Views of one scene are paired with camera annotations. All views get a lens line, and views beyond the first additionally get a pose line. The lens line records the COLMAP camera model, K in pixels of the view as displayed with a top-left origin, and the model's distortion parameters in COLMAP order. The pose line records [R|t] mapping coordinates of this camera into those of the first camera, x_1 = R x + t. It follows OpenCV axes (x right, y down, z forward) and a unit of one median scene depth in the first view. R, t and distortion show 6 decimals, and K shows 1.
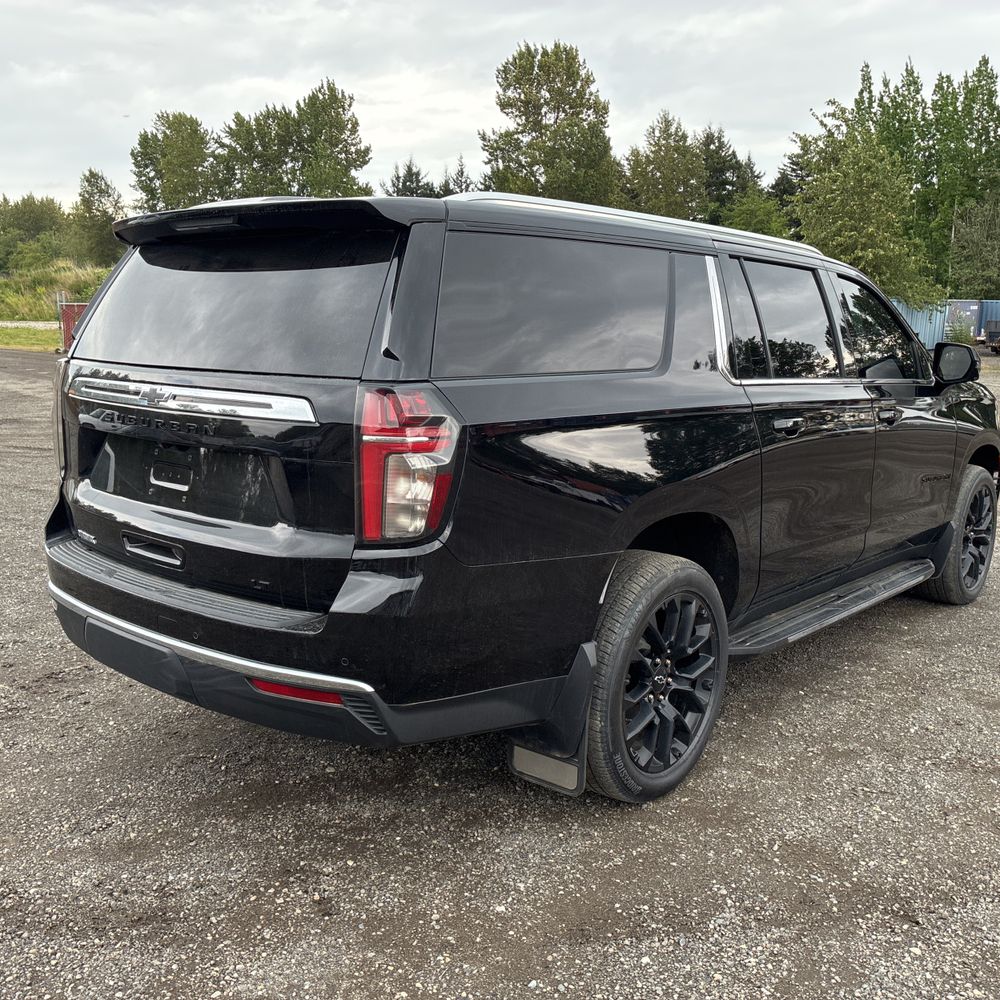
lens RADIAL K [[1016.2, 0, 501.7], [0, 1016.2, 487.7], [0, 0, 1]] dist [0.014206, -0.005096]
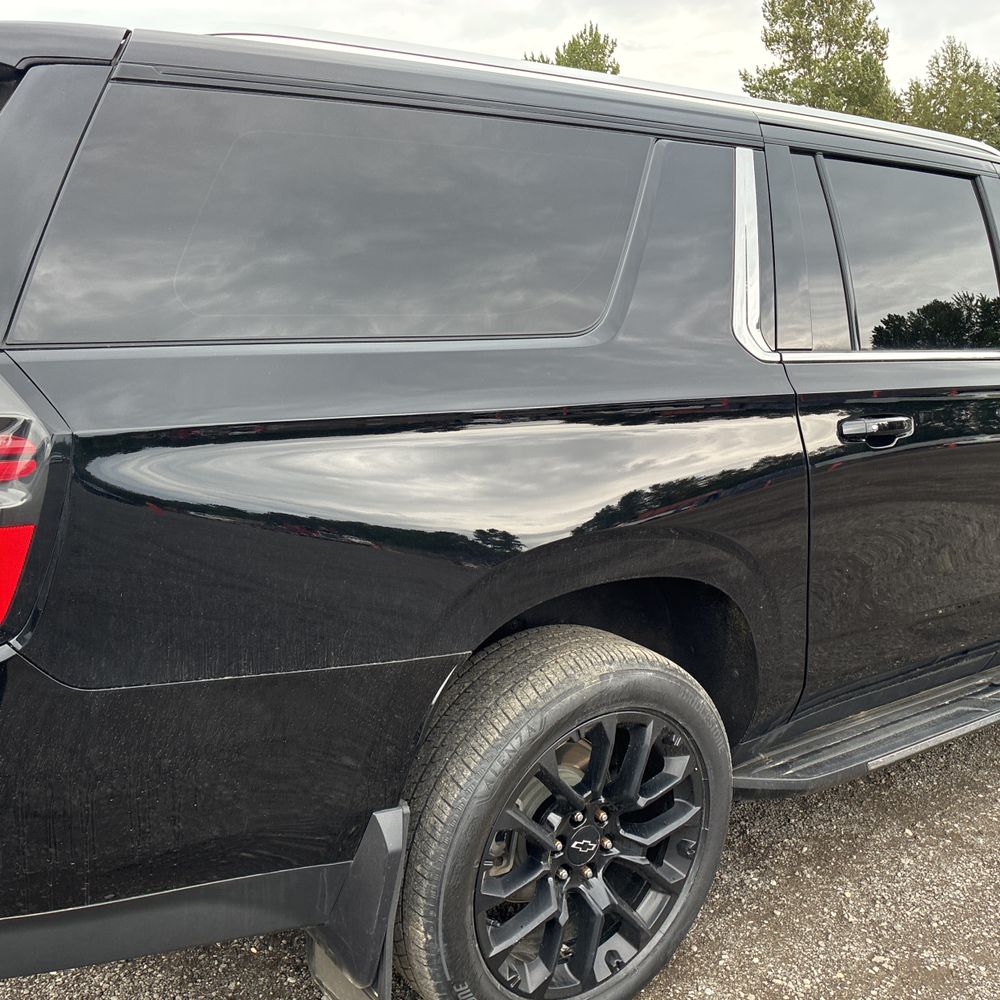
lens RADIAL K [[1020.0, 0, 499.8], [0, 1020.0, 483.6], [0, 0, 1]] dist [0.001588, 0.045777]
pose [[0.970285, 0.055076, -0.235613, 0.196099], [-0.045136, 0.997857, 0.047378, -0.044578], [0.237718, -0.035336, 0.970691, 0.329571]]
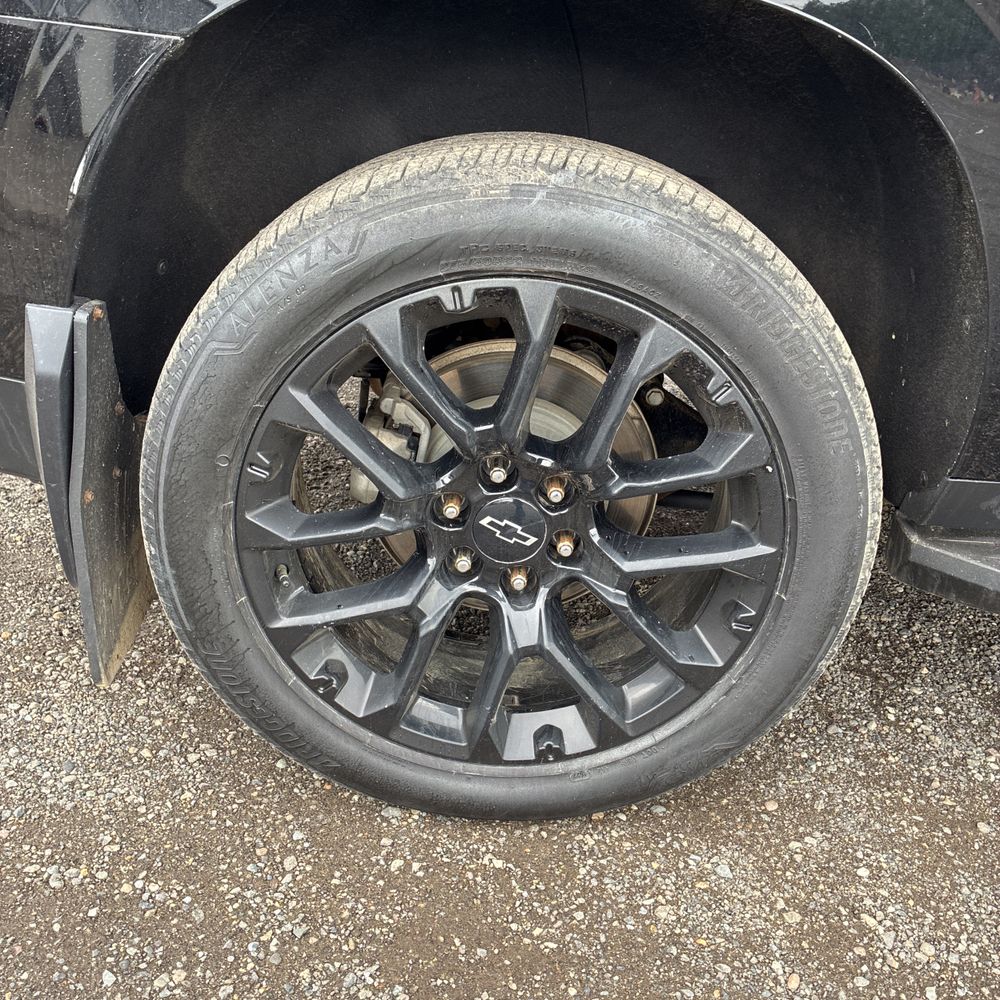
lens RADIAL K [[996.5, 0, 499.8], [0, 996.5, 496.2], [0, 0, 1]] dist [0.007570, 0.006865]
pose [[0.629264, 0.341336, -0.698224, 0.314814], [-0.159365, 0.935973, 0.313938, 0.060049], [0.760677, -0.086277, 0.643371, 0.642539]]
